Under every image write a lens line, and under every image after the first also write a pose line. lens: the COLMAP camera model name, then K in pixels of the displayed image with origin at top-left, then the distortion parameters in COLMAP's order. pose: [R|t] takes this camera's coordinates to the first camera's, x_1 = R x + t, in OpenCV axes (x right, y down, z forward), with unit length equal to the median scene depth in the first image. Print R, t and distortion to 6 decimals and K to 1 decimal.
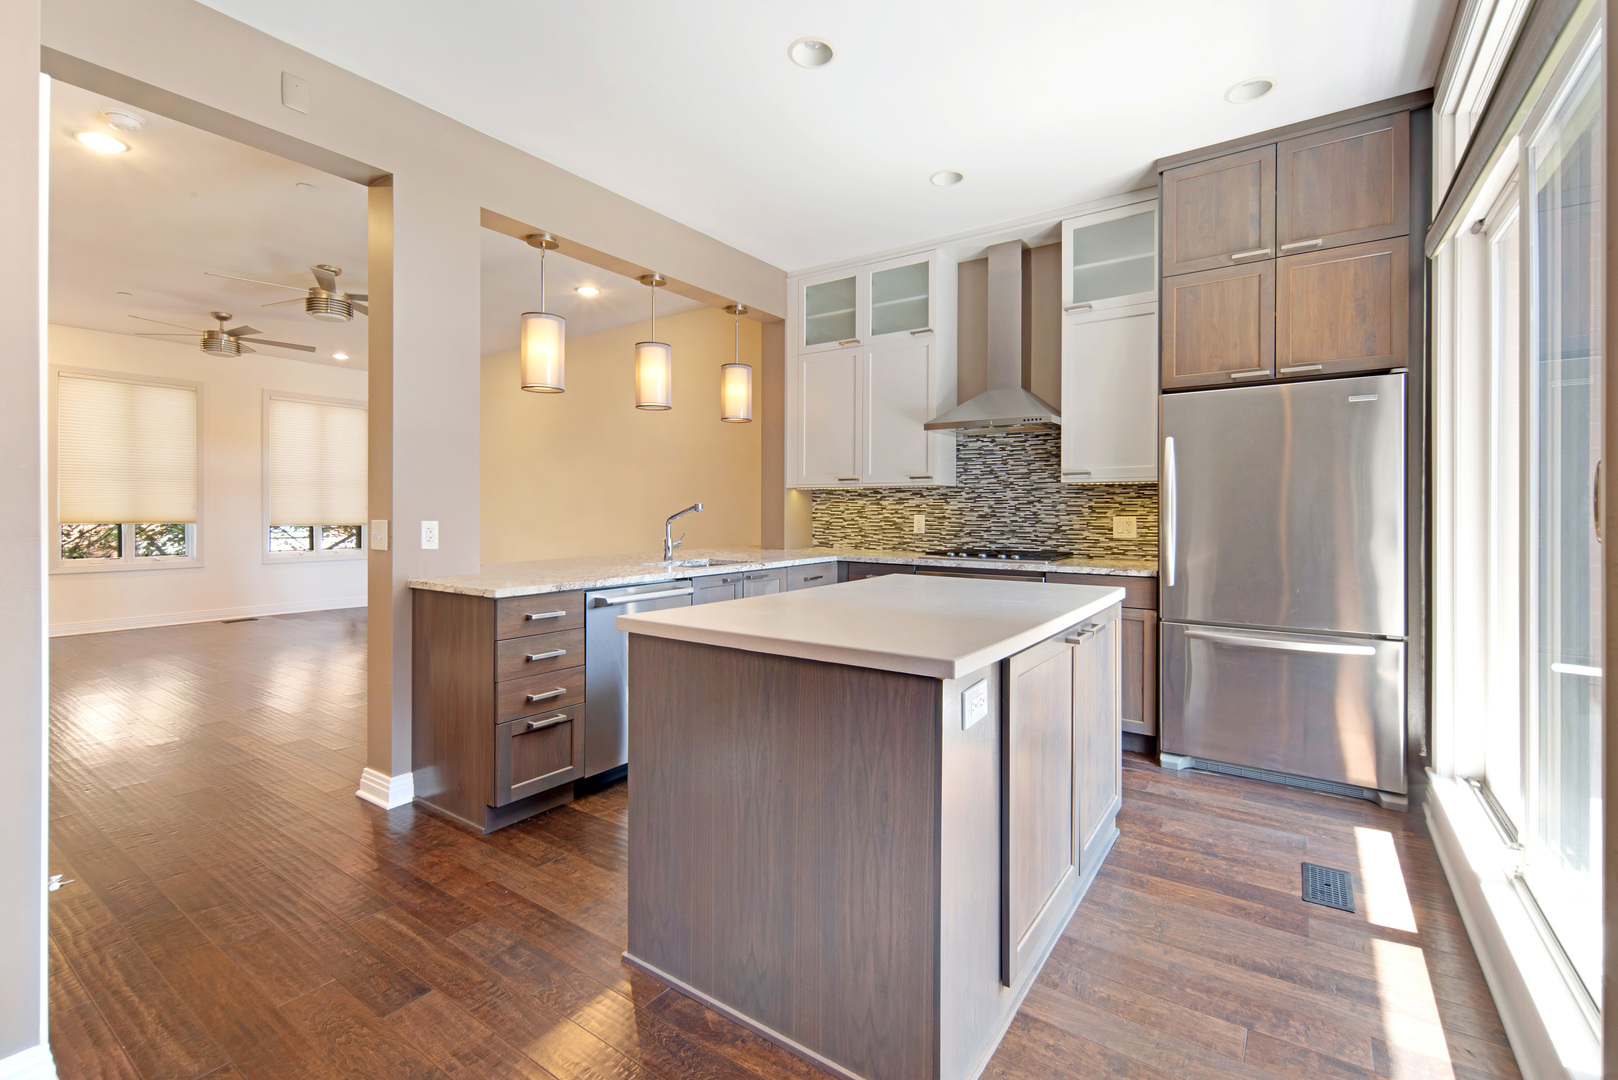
lens RADIAL K [[712.7, 0, 804.2], [0, 712.7, 504.4], [0, 0, 1]] dist [0.002564, -0.000172]
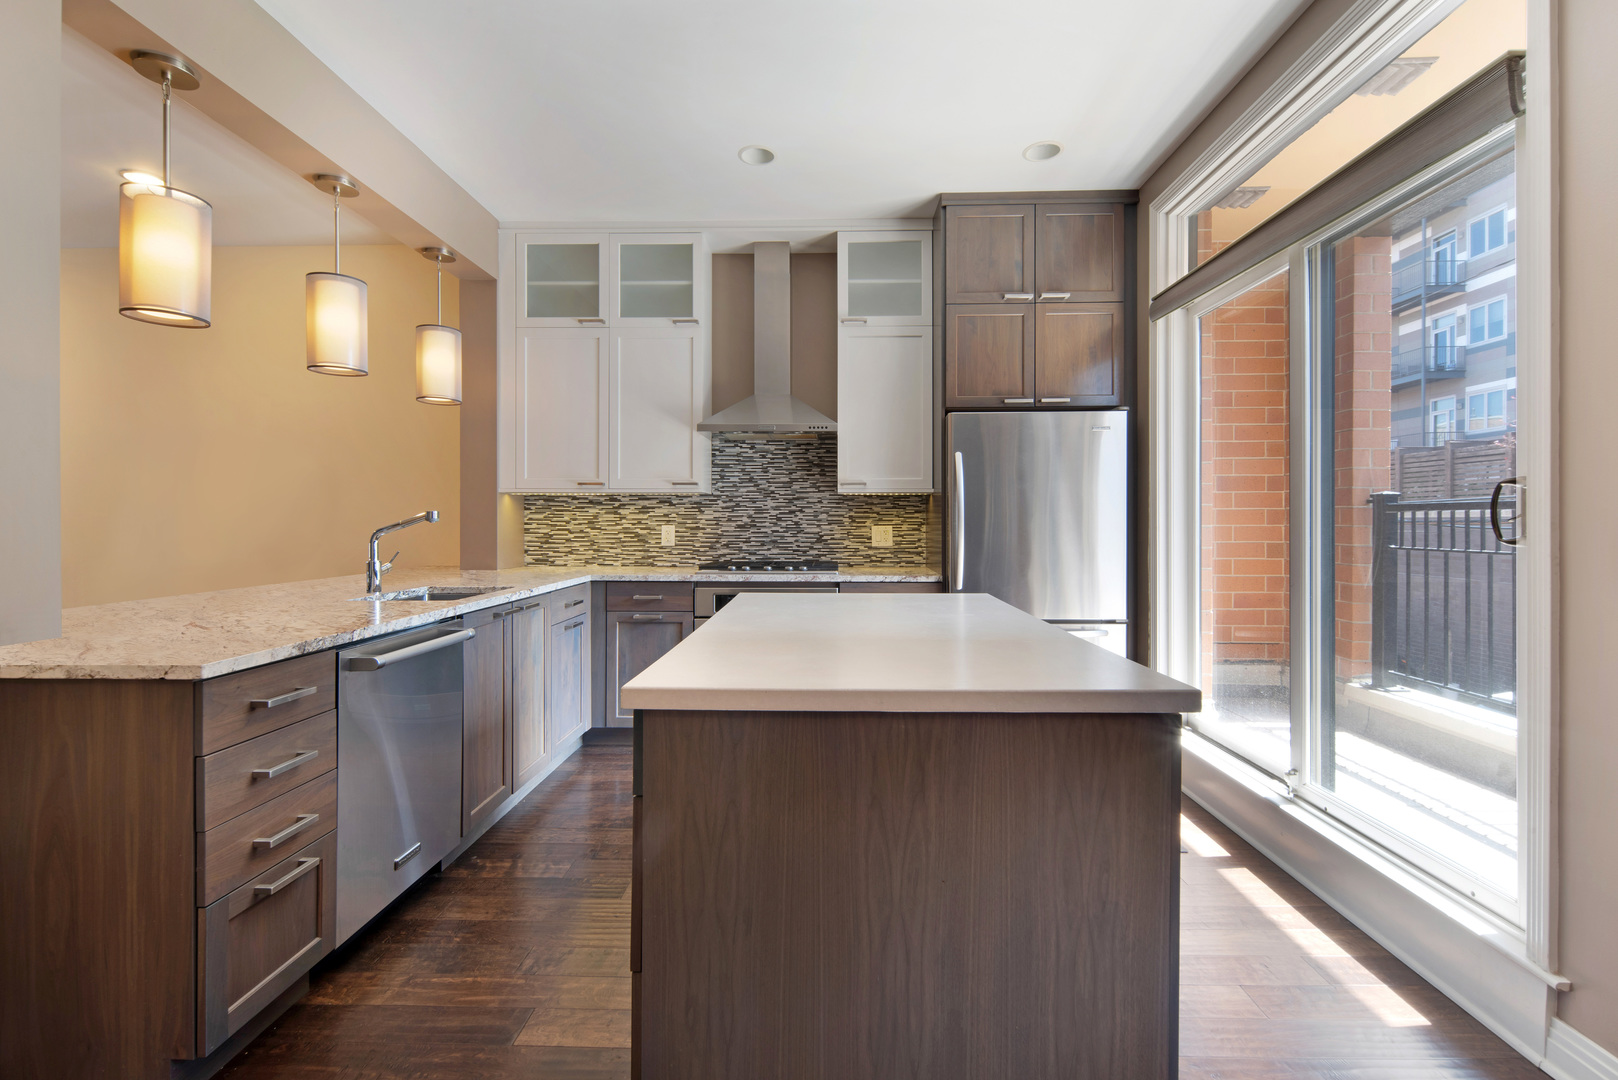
lens RADIAL K [[712.2, 0, 810.2], [0, 712.2, 516.6], [0, 0, 1]] dist [0.003227, -0.004118]
pose [[0.830384, 0.002496, 0.557186, -0.211147], [-0.003542, 0.999993, 0.000798, 0.002581], [-0.557180, -0.002636, 0.830387, 0.172428]]
